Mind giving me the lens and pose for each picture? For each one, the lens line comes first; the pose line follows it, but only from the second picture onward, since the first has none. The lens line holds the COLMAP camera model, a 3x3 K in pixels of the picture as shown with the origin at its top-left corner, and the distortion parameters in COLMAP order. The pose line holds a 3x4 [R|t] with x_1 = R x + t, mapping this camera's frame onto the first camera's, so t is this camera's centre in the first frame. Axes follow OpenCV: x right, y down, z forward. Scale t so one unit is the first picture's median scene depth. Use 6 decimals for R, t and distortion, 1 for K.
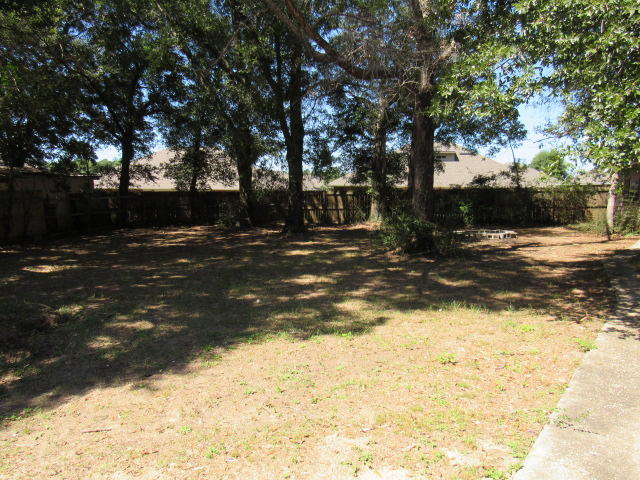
lens RADIAL K [[461.6, 0, 320.0], [0, 461.6, 240.0], [0, 0, 1]] dist [-0.008328, -0.004831]
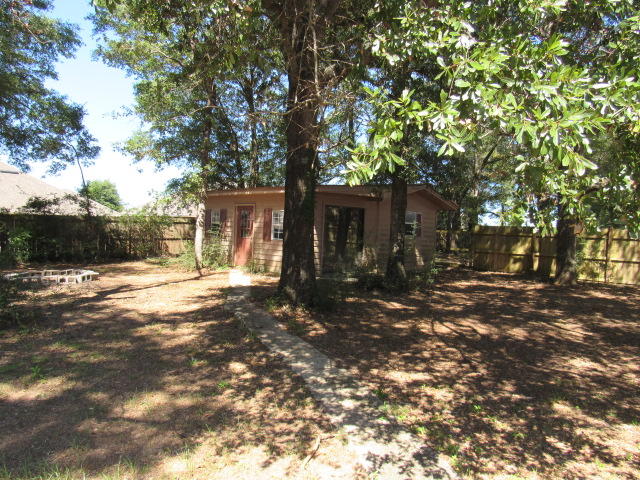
lens RADIAL K [[461.6, 0, 320.0], [0, 461.6, 240.0], [0, 0, 1]] dist [-0.008328, -0.004831]
pose [[0.615675, -0.001223, 0.787999, 0.037540], [0.052855, 0.997811, -0.039747, -0.016249], [-0.786225, 0.066121, 0.614392, 0.181335]]
